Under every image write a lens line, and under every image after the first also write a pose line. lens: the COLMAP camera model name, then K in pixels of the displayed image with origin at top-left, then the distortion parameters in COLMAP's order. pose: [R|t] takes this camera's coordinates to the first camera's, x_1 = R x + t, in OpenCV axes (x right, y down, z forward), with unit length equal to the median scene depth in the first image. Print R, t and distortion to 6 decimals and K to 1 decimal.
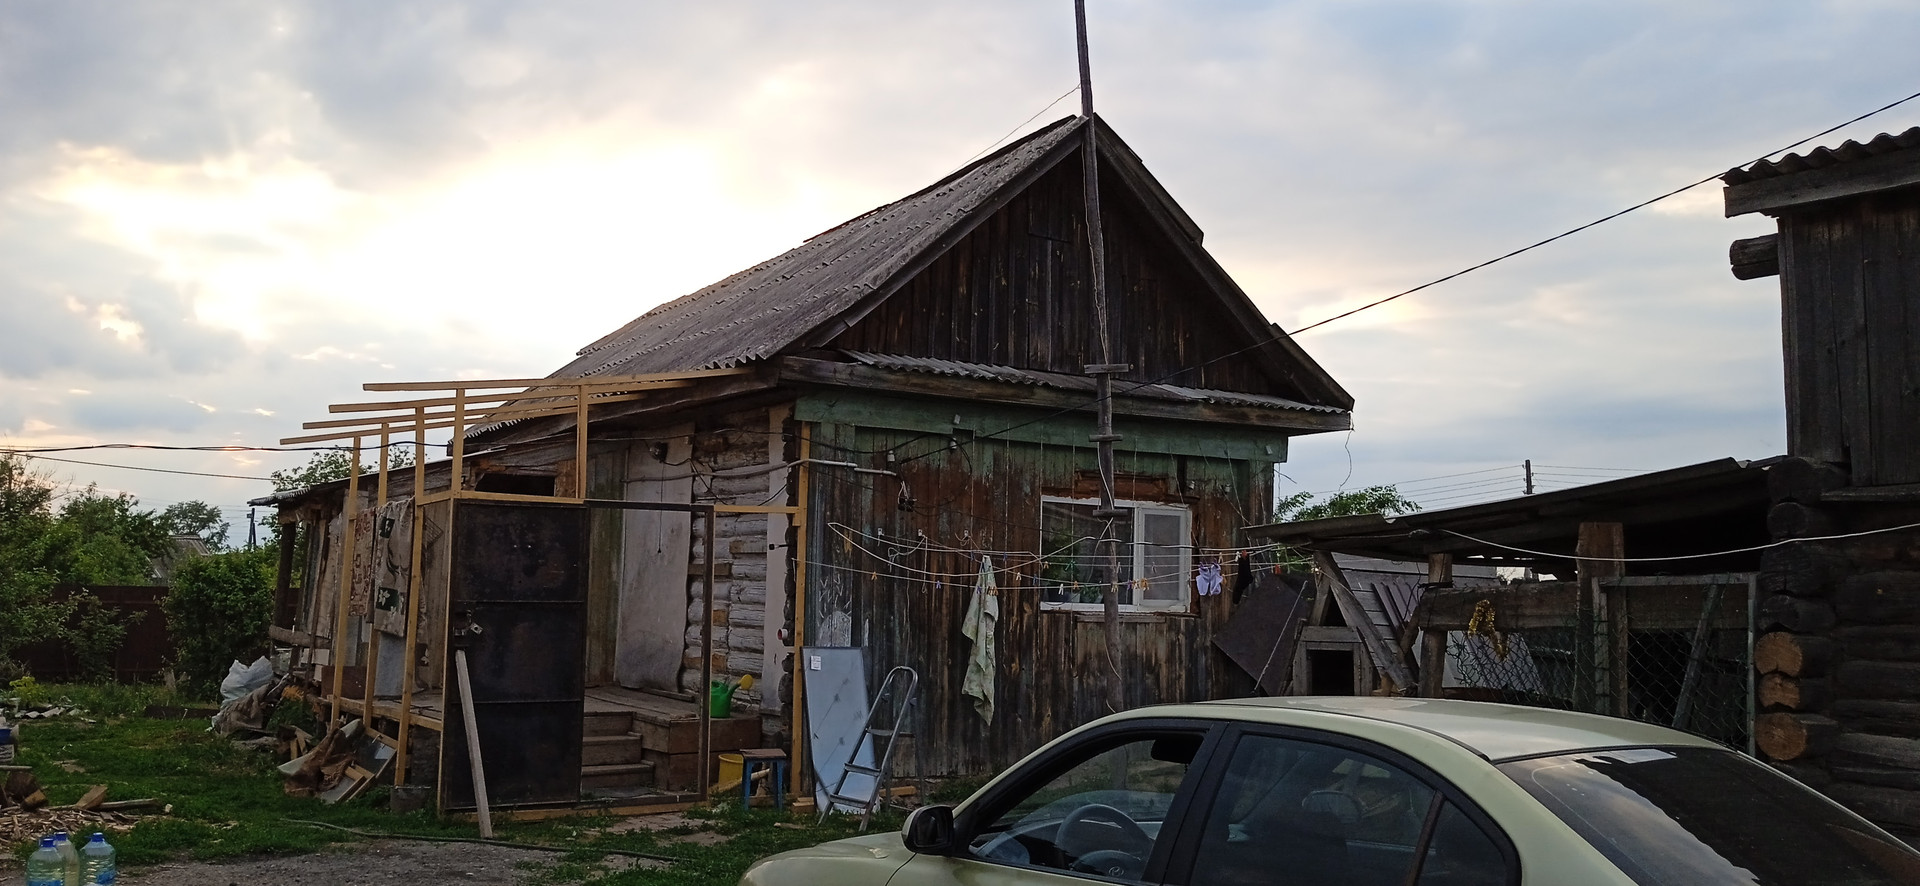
lens RADIAL K [[1573.4, 0, 935.6], [0, 1573.4, 450.3], [0, 0, 1]] dist [0.114947, -0.200668]
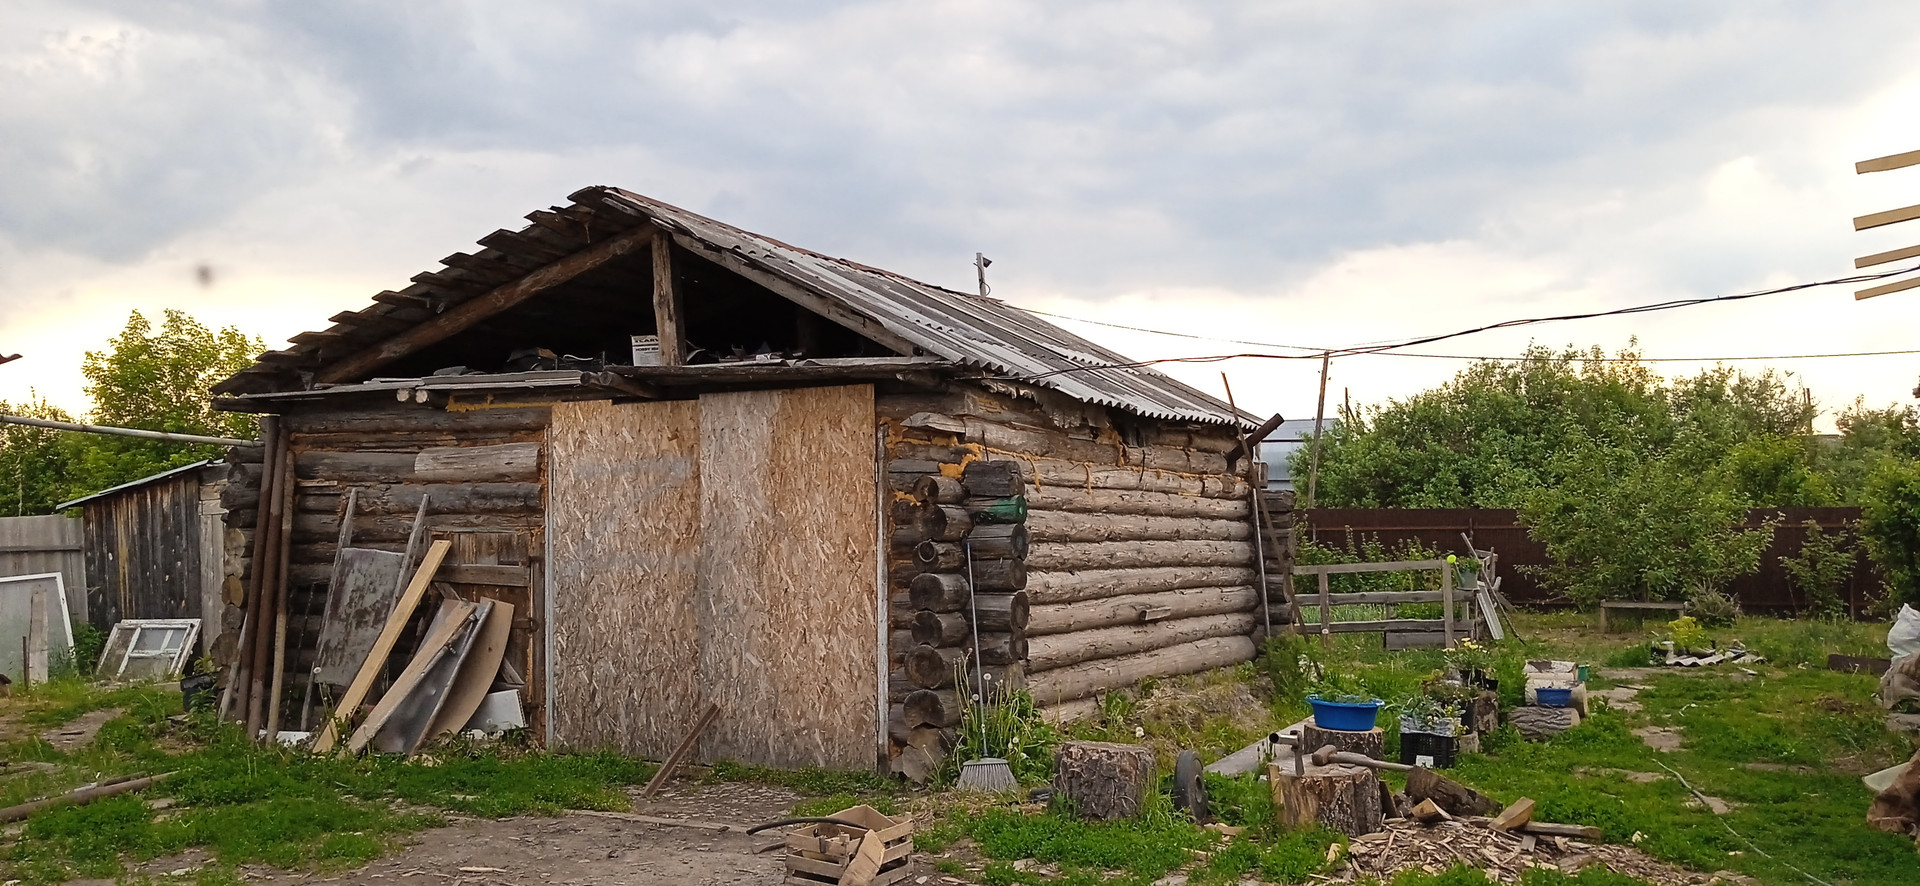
lens RADIAL K [[1573.4, 0, 935.6], [0, 1573.4, 450.3], [0, 0, 1]] dist [0.114947, -0.200668]
pose [[0.500017, -0.068650, -0.863291, -0.011509], [0.110931, 0.993718, -0.014771, 0.015387], [0.858882, -0.088380, 0.504491, 0.176945]]
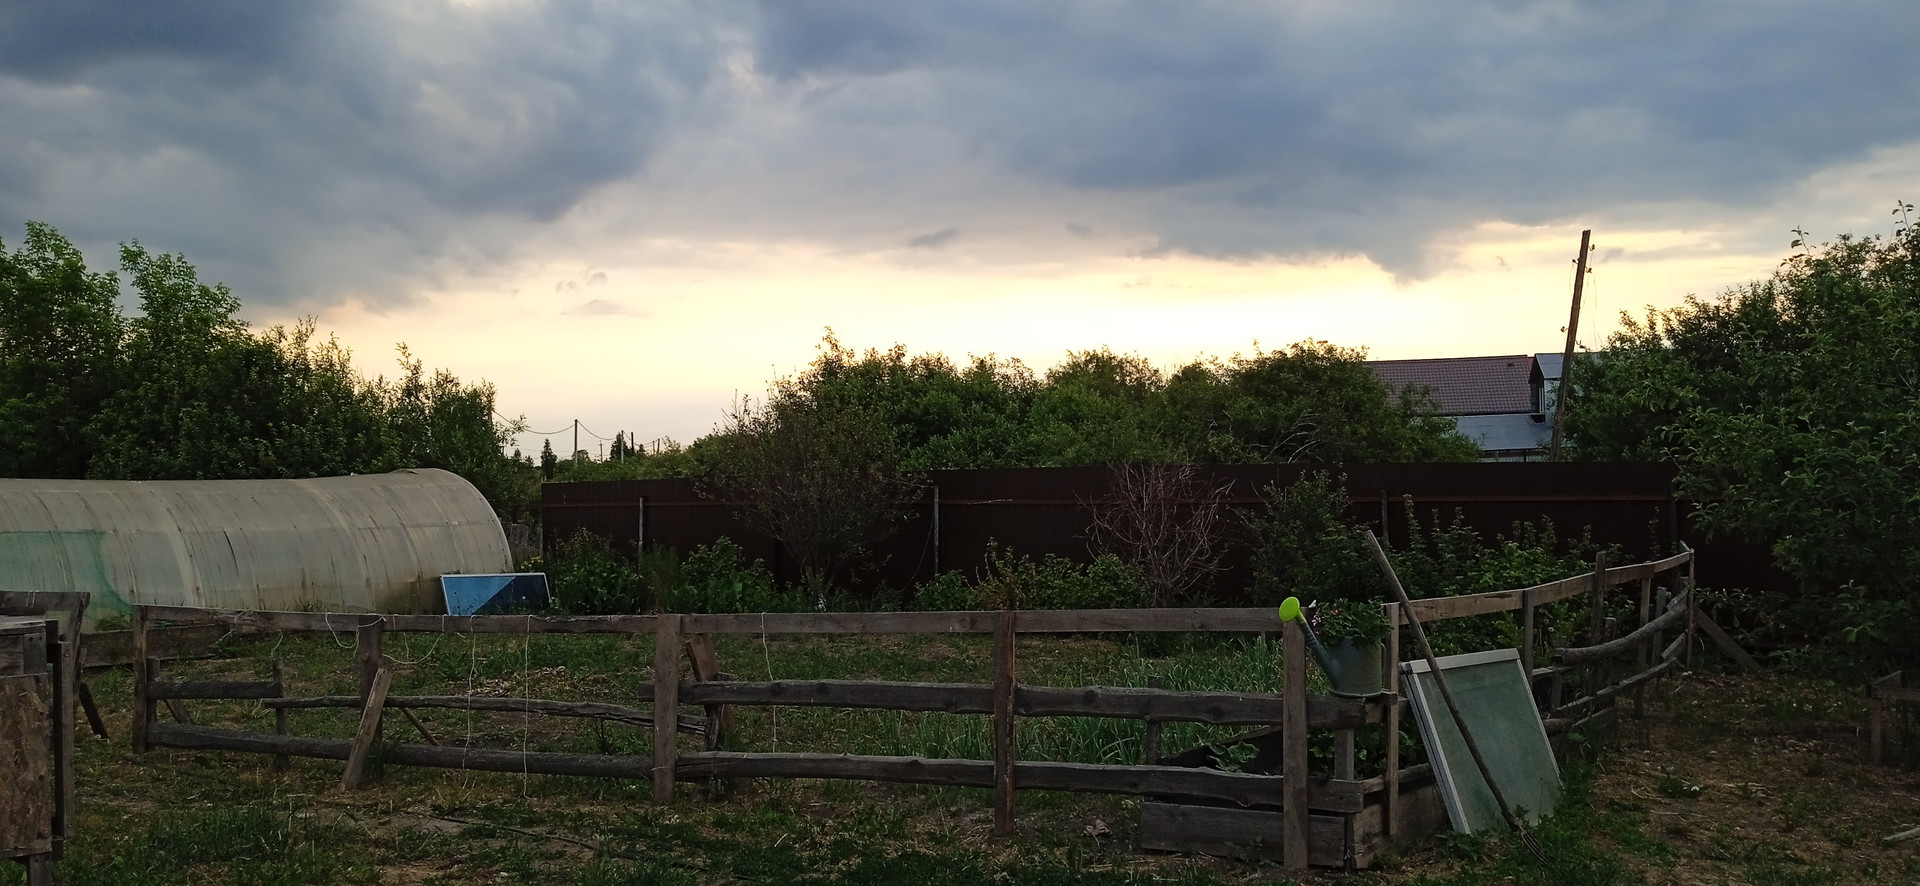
lens RADIAL K [[1573.4, 0, 935.6], [0, 1573.4, 450.3], [0, 0, 1]] dist [0.114947, -0.200668]
pose [[0.281649, -0.044945, -0.958464, -0.312695], [0.116199, 0.993148, -0.012426, 0.054047], [0.952456, -0.107872, 0.284941, 0.645546]]
